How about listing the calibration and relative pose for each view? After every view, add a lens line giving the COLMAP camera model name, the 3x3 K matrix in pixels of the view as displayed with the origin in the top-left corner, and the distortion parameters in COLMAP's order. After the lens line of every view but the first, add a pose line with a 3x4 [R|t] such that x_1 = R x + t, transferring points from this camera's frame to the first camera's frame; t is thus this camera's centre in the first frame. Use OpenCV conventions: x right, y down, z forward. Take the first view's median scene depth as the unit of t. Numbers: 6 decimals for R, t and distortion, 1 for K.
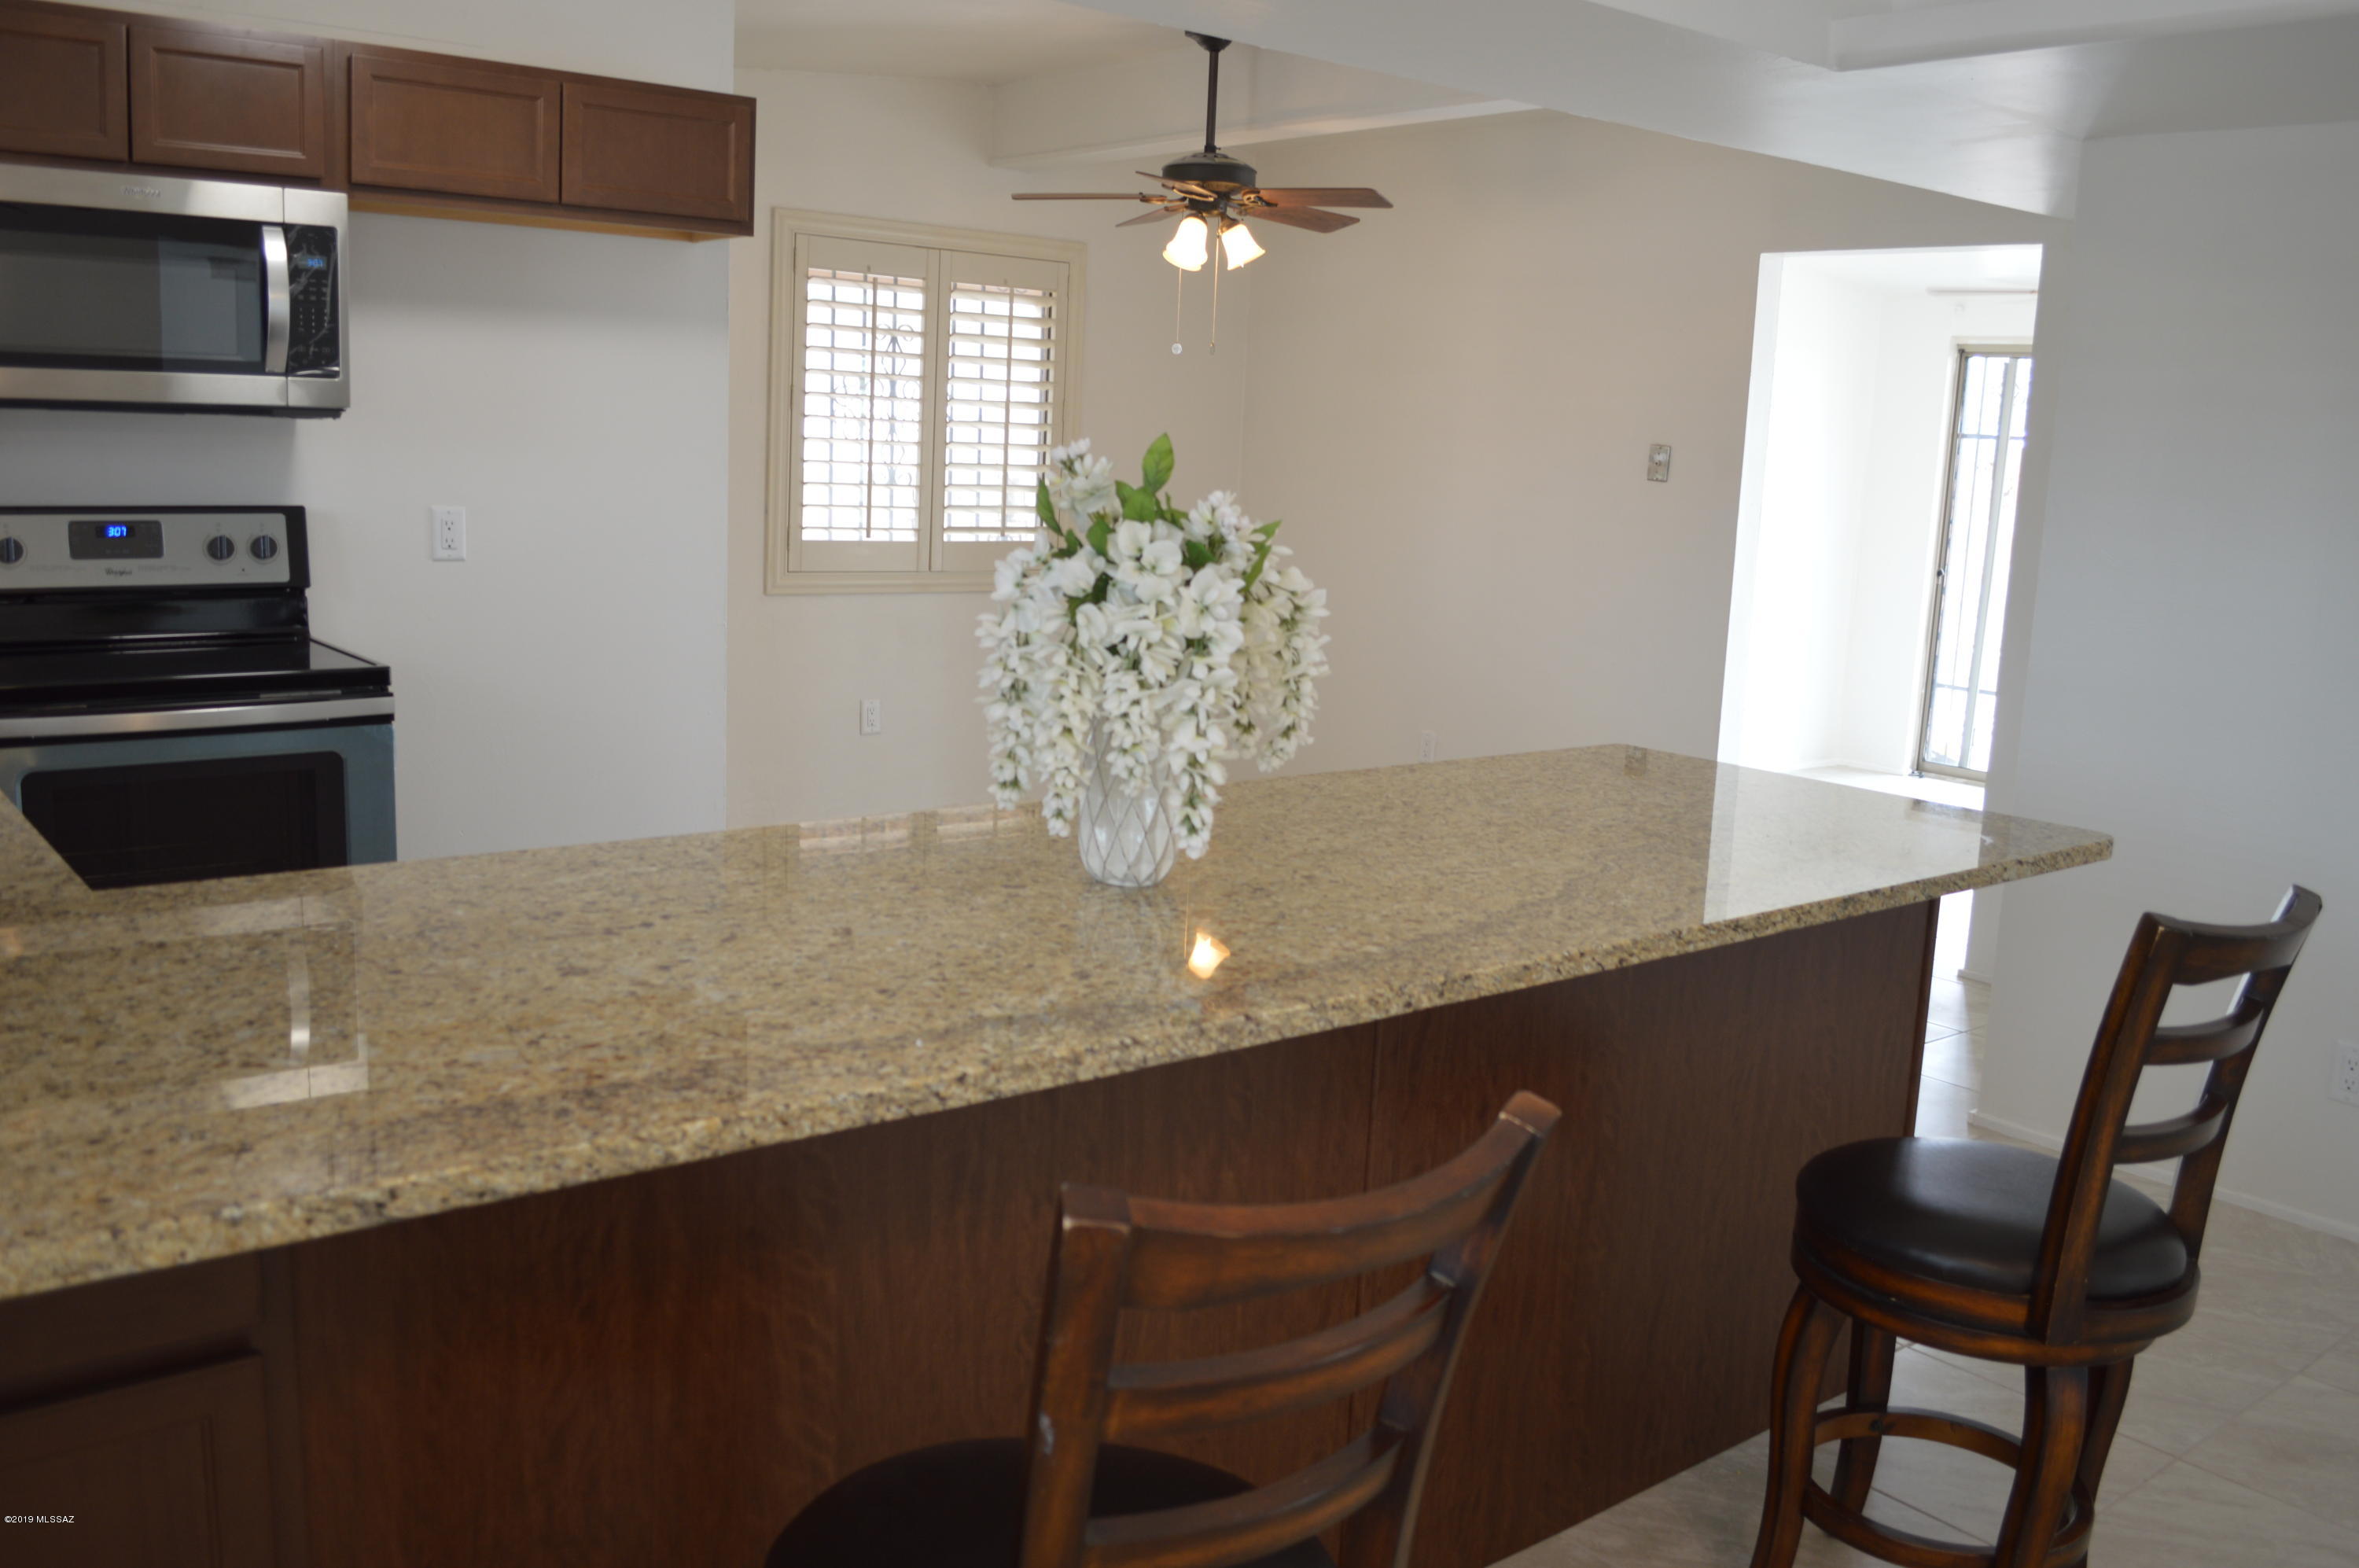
lens RADIAL K [[1951.0, 0, 1188.4], [0, 1951.0, 778.4], [0, 0, 1]] dist [-0.082737, 0.015173]
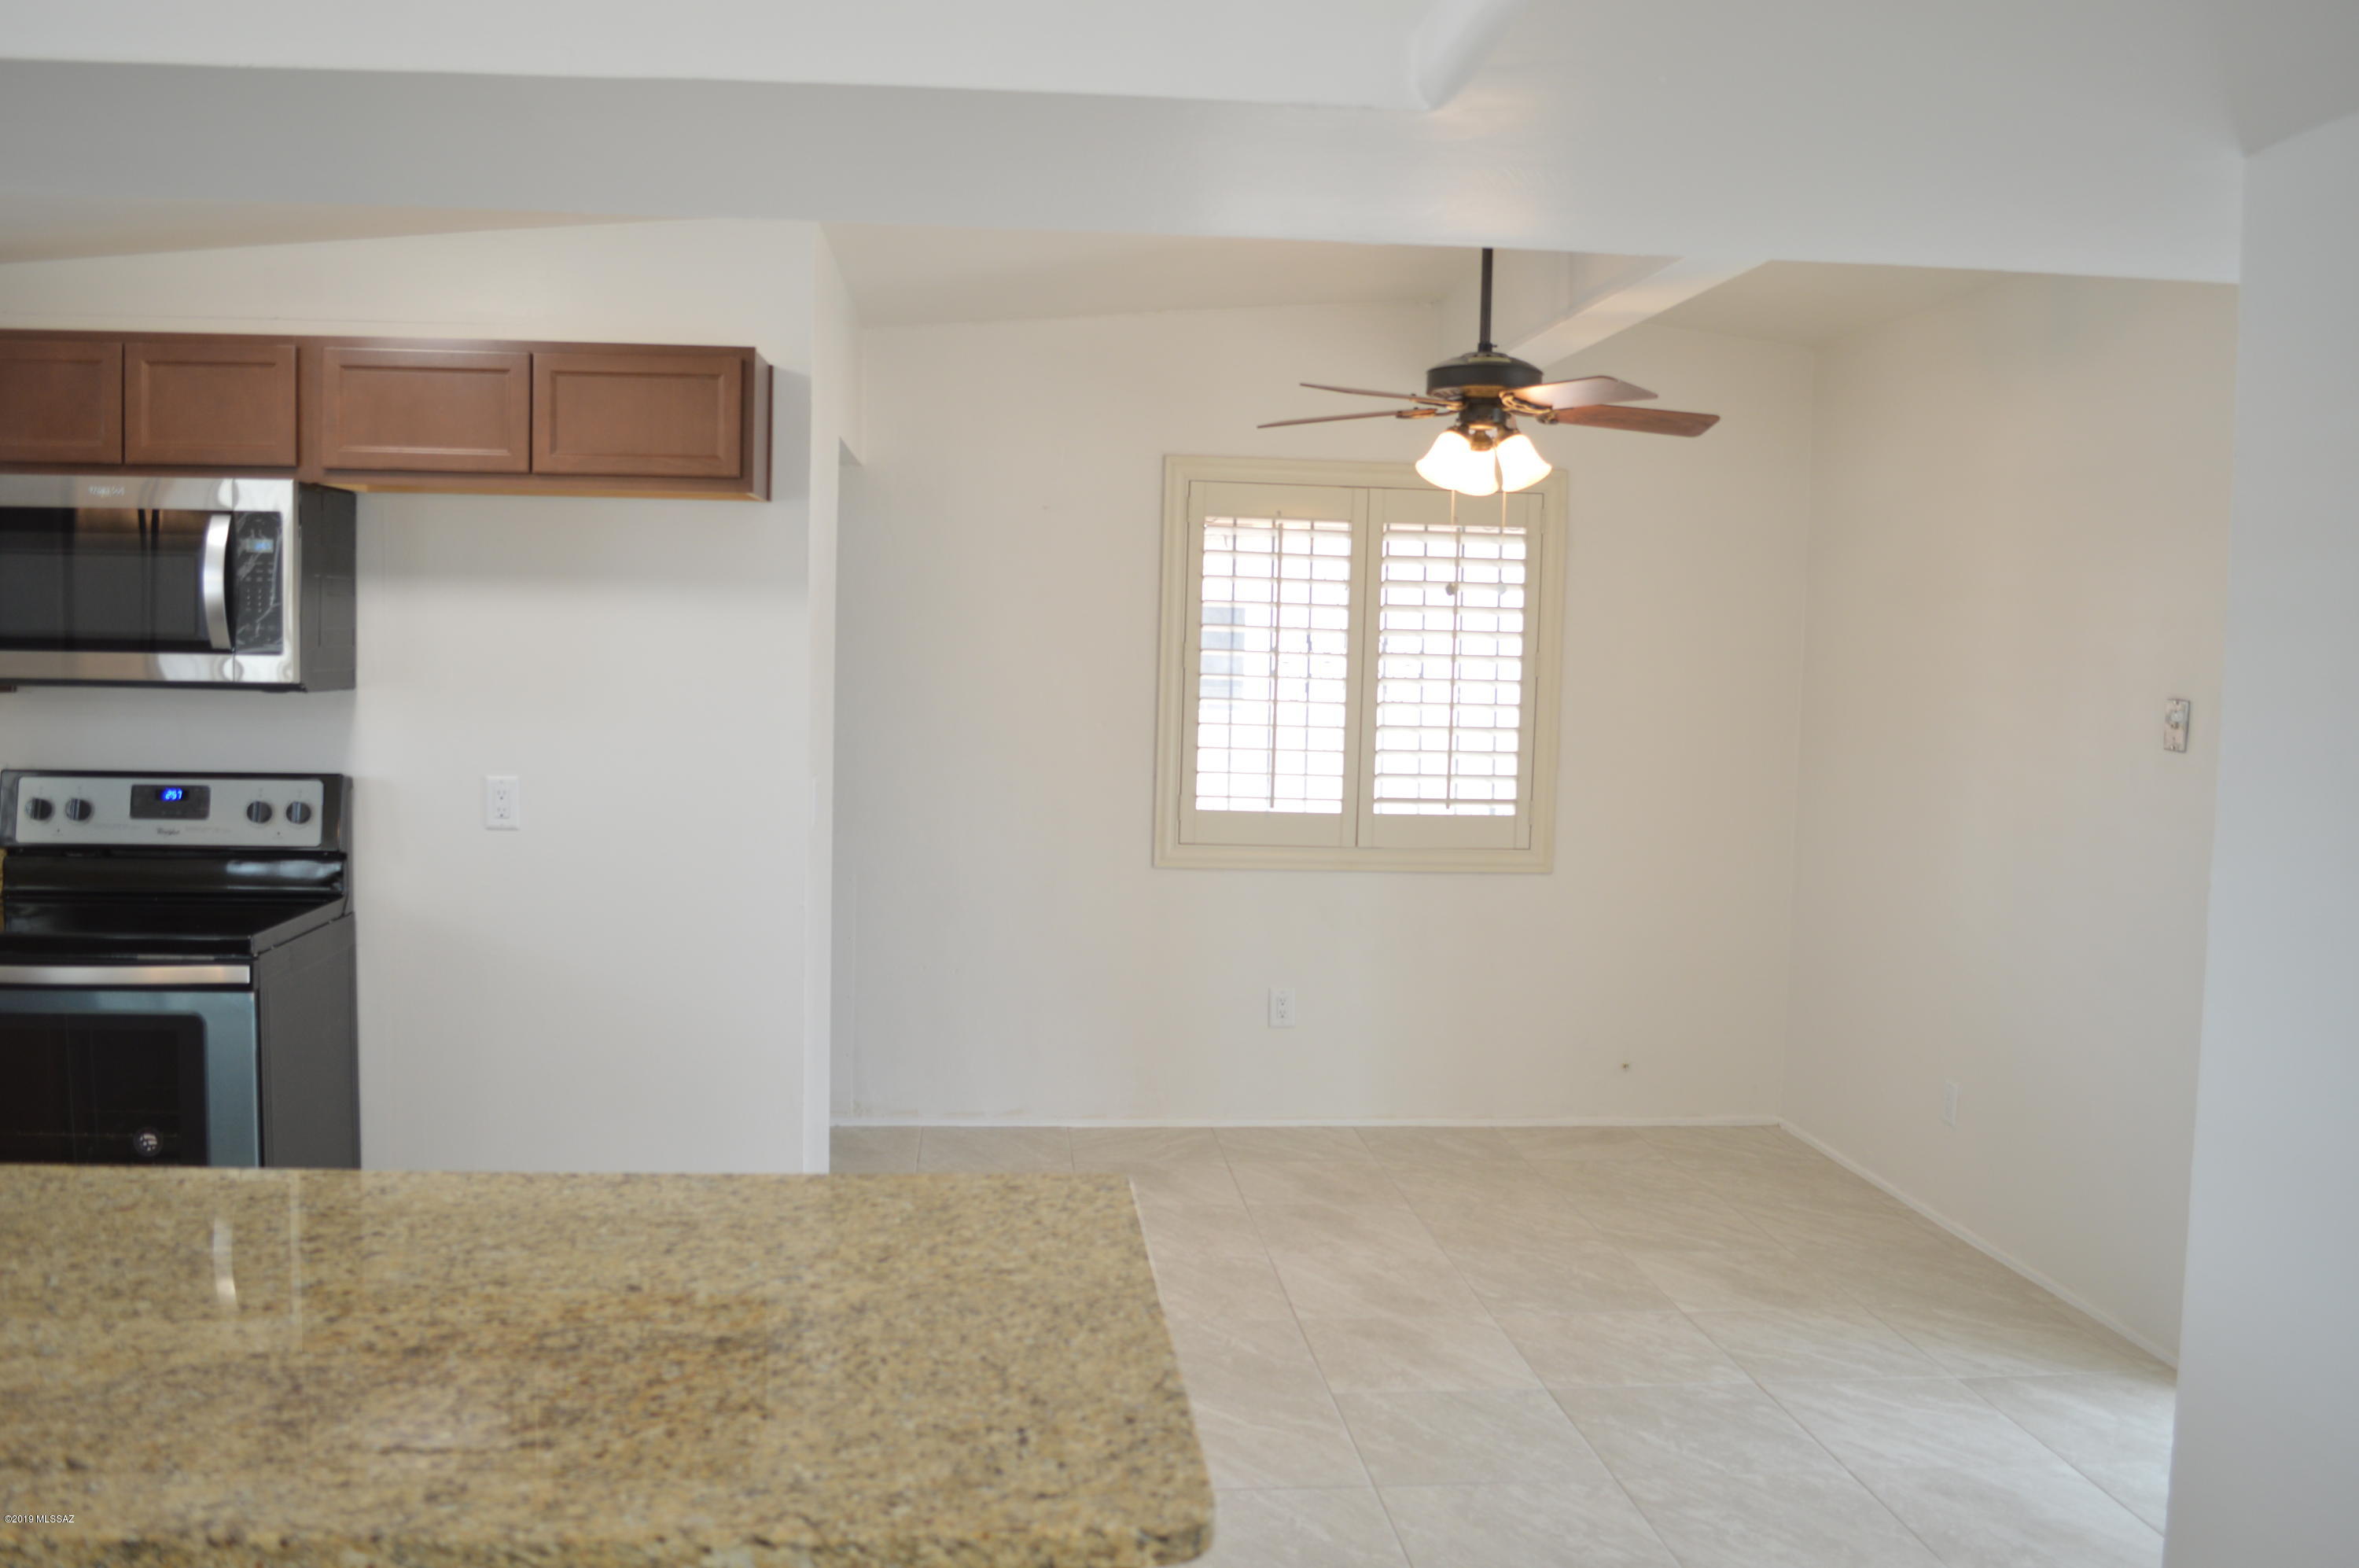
lens RADIAL K [[1951.0, 0, 1188.4], [0, 1951.0, 778.4], [0, 0, 1]] dist [-0.082737, 0.015173]
pose [[0.835062, 0.012302, -0.550018, 0.354002], [-0.081630, 0.991454, -0.101760, -0.050386], [0.544066, 0.129874, 0.828930, 0.272540]]
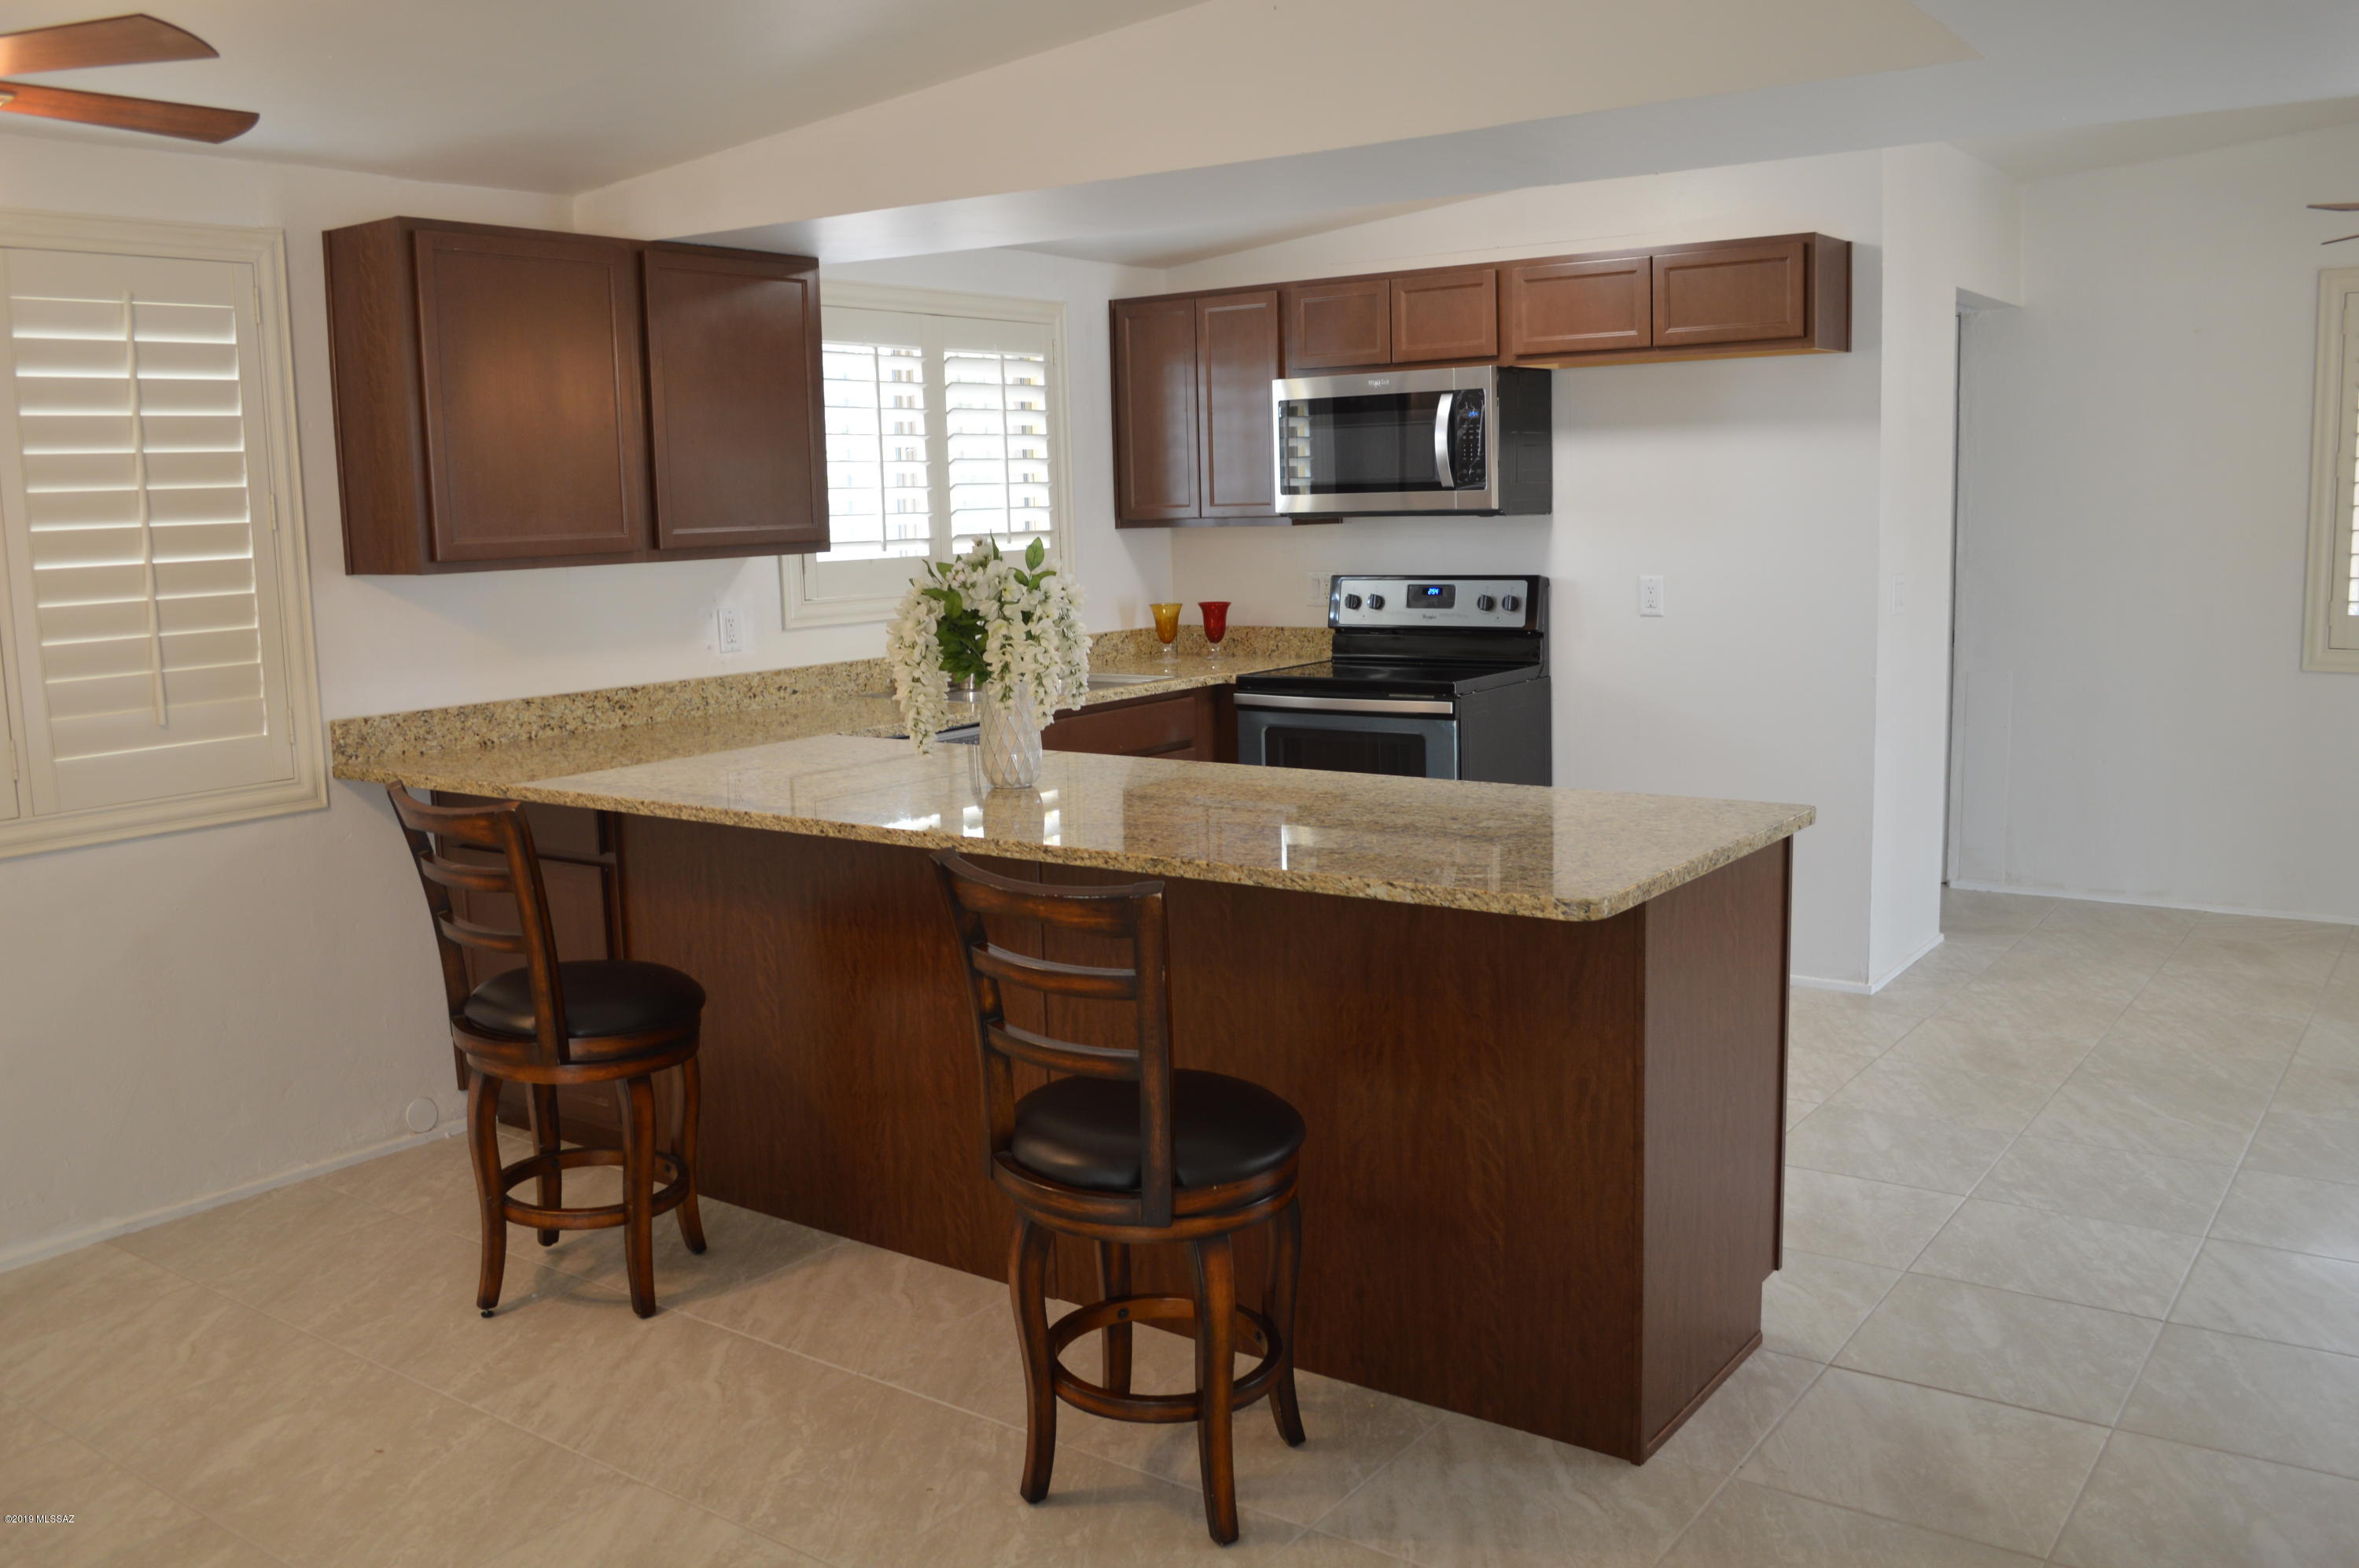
lens RADIAL K [[1951.0, 0, 1188.4], [0, 1951.0, 778.4], [0, 0, 1]] dist [-0.082737, 0.015173]
pose [[0.256327, 0.087216, -0.962647, 0.636915], [-0.128778, 0.990124, 0.055415, -0.026647], [0.957973, 0.109763, 0.265027, 0.264816]]
